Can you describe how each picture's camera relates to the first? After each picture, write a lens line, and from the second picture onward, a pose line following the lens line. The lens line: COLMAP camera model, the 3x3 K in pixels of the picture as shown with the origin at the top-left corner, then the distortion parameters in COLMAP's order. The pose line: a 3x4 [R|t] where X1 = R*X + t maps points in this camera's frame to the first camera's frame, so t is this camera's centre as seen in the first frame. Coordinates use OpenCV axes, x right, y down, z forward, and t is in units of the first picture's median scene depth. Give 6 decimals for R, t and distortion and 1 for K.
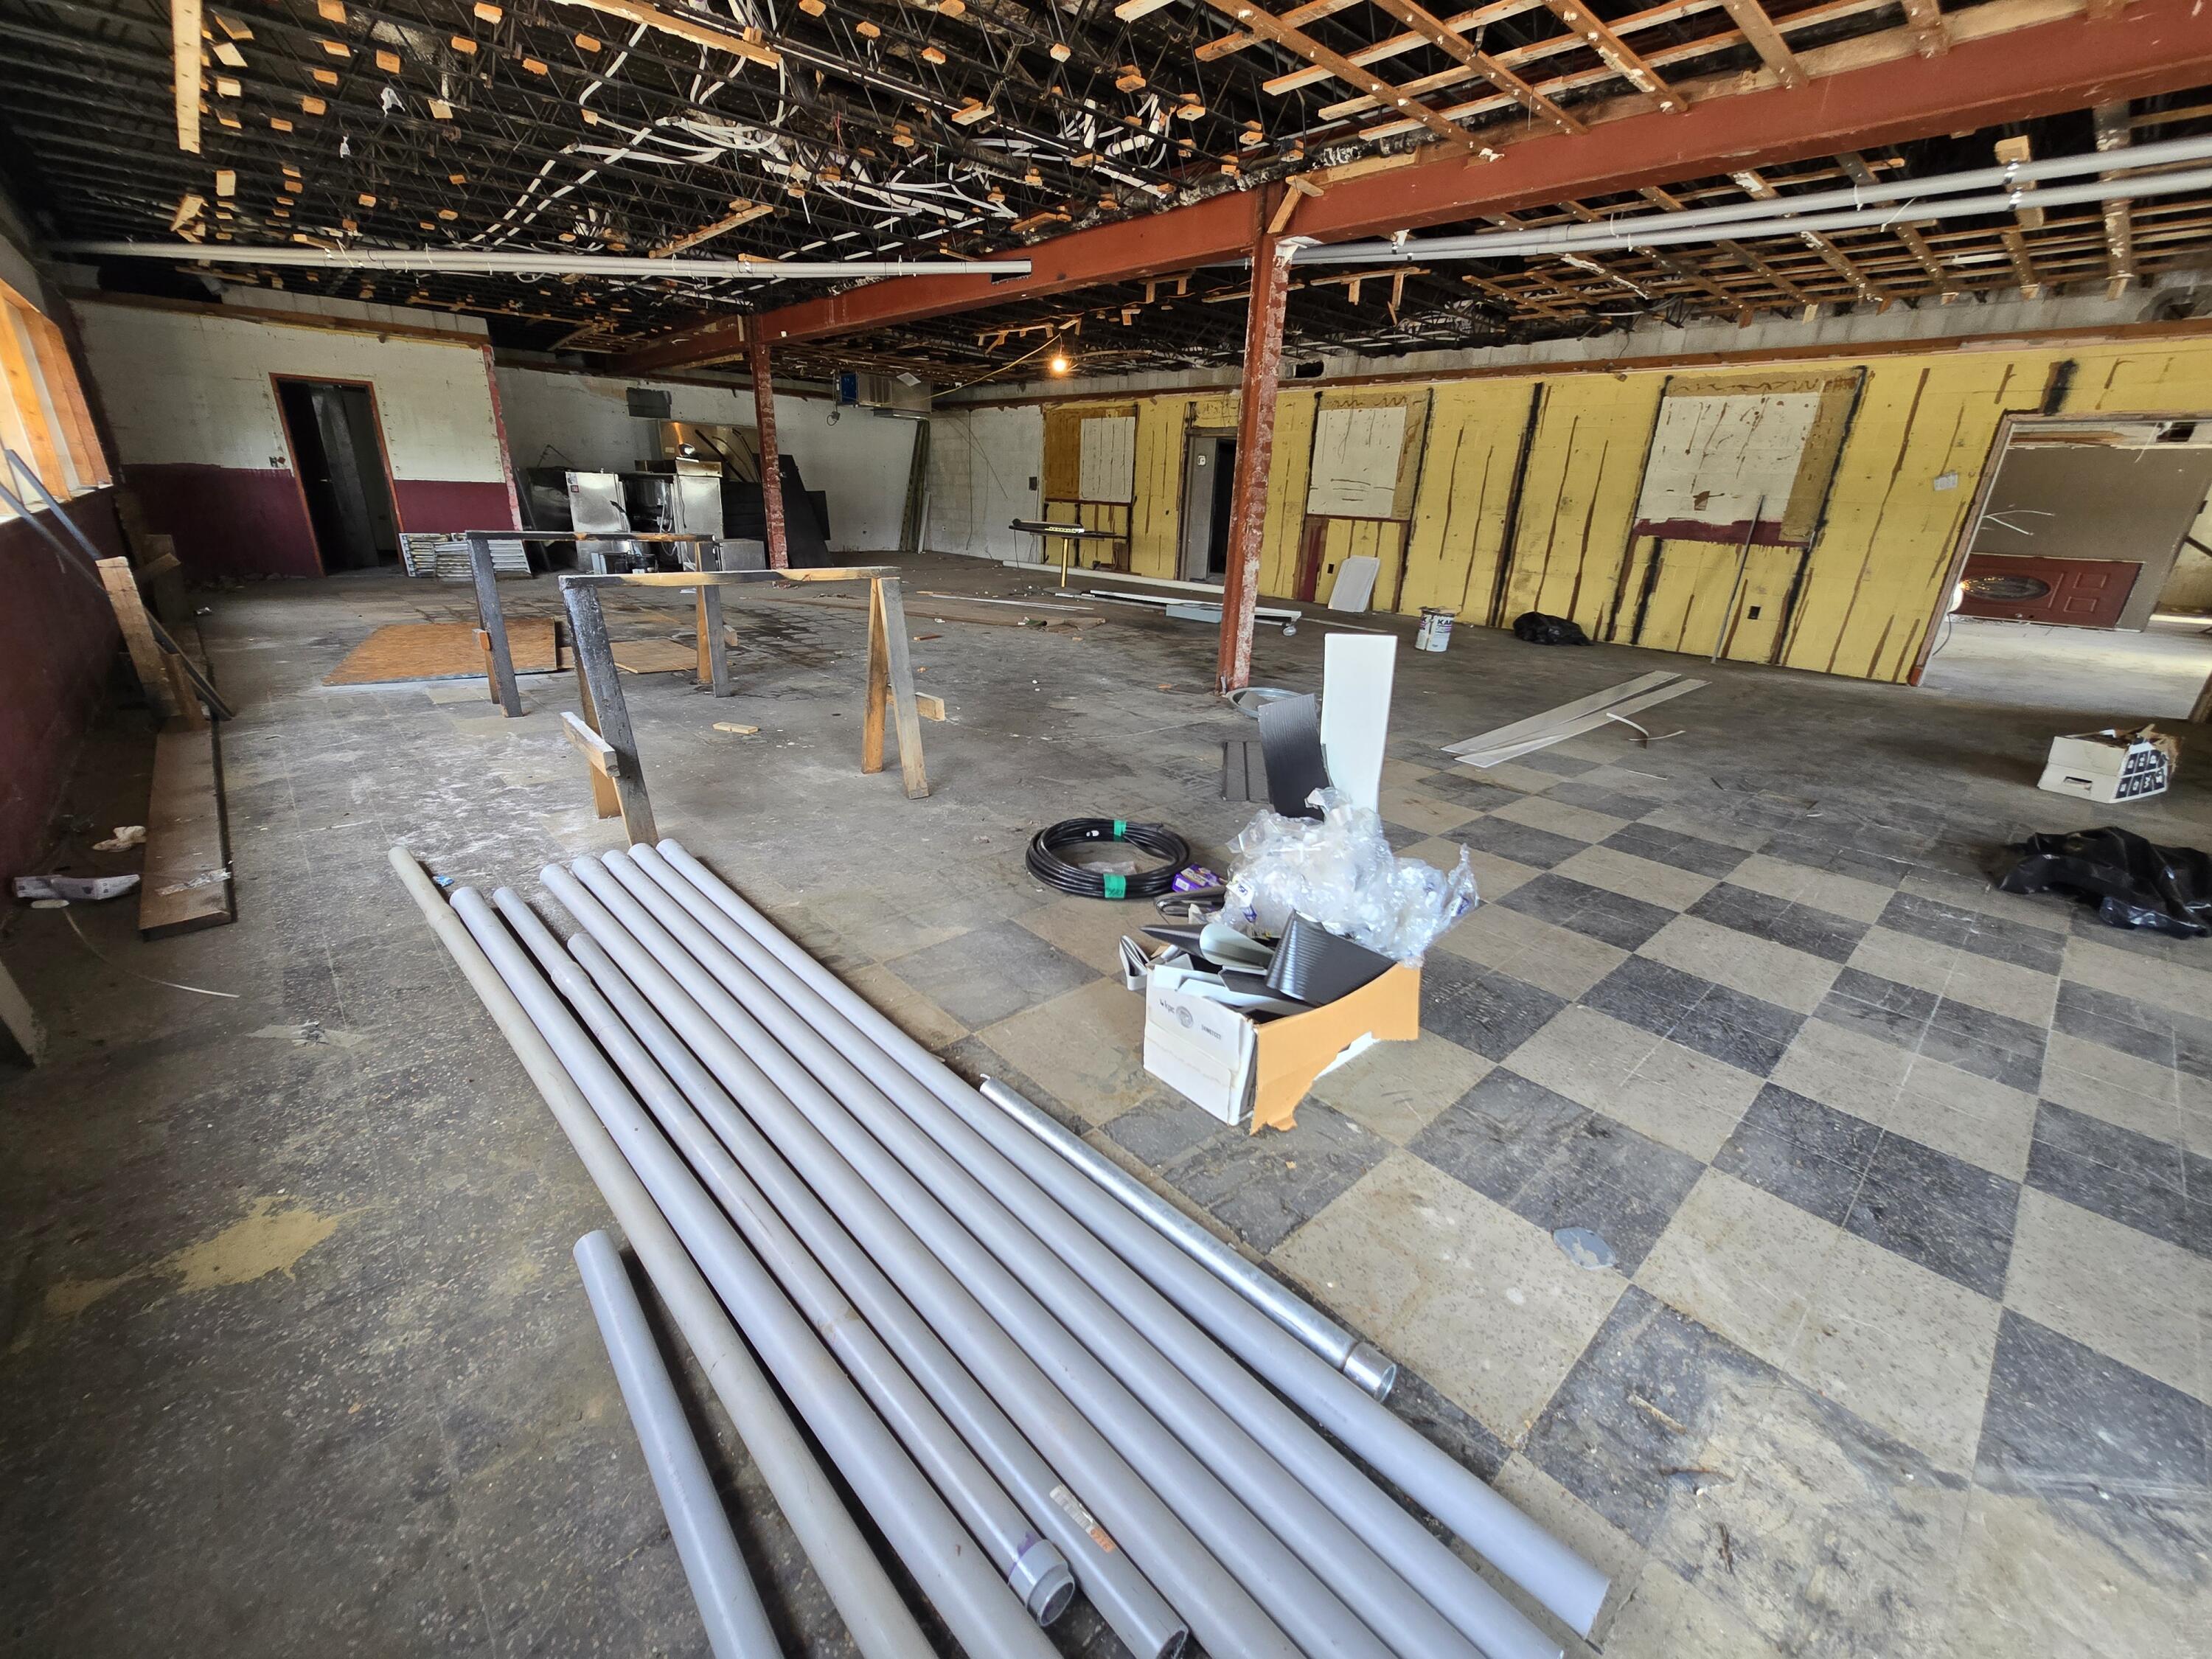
lens RADIAL K [[904.2, 0, 1106.3], [0, 904.2, 836.7], [0, 0, 1]] dist [-0.002065, -0.000093]
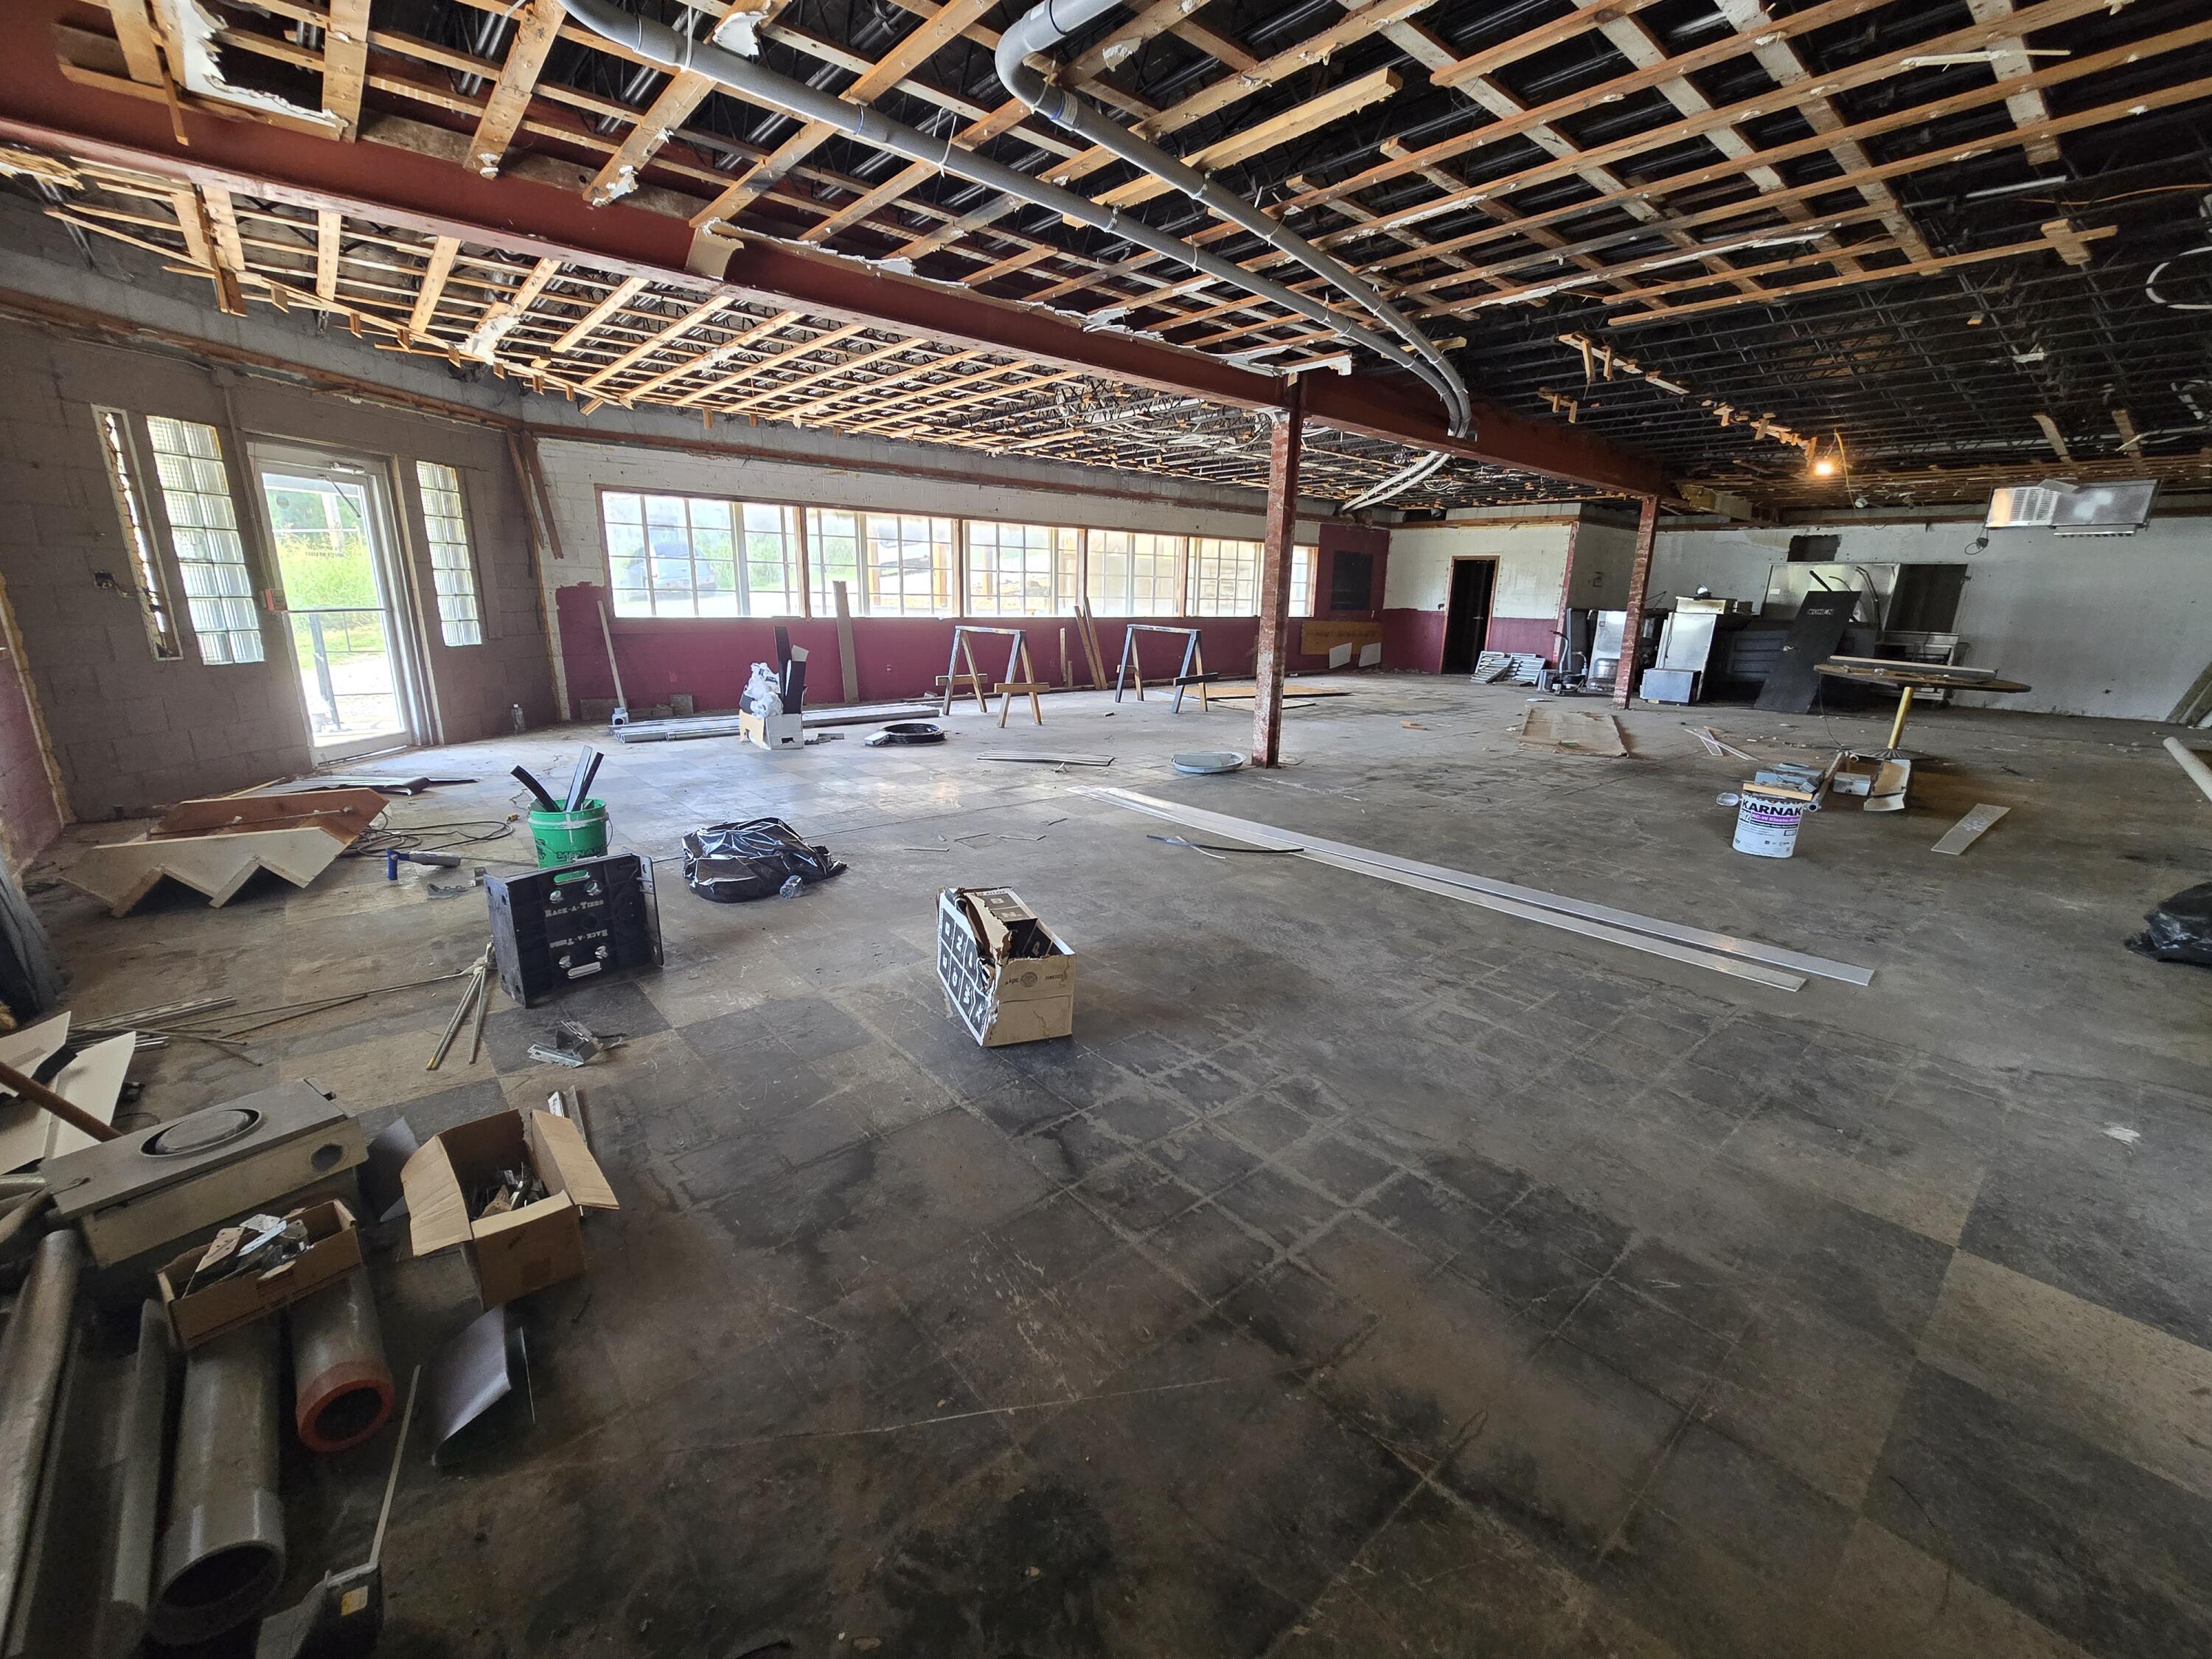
lens RADIAL K [[904.2, 0, 1107.0], [0, 904.2, 833.8], [0, 0, 1]] dist [-0.002065, -0.000093]
pose [[-0.030538, 0.220380, -0.974936, 0.838141], [-0.384694, 0.897665, 0.214963, -0.144702], [0.922539, 0.381616, 0.057366, 0.467582]]
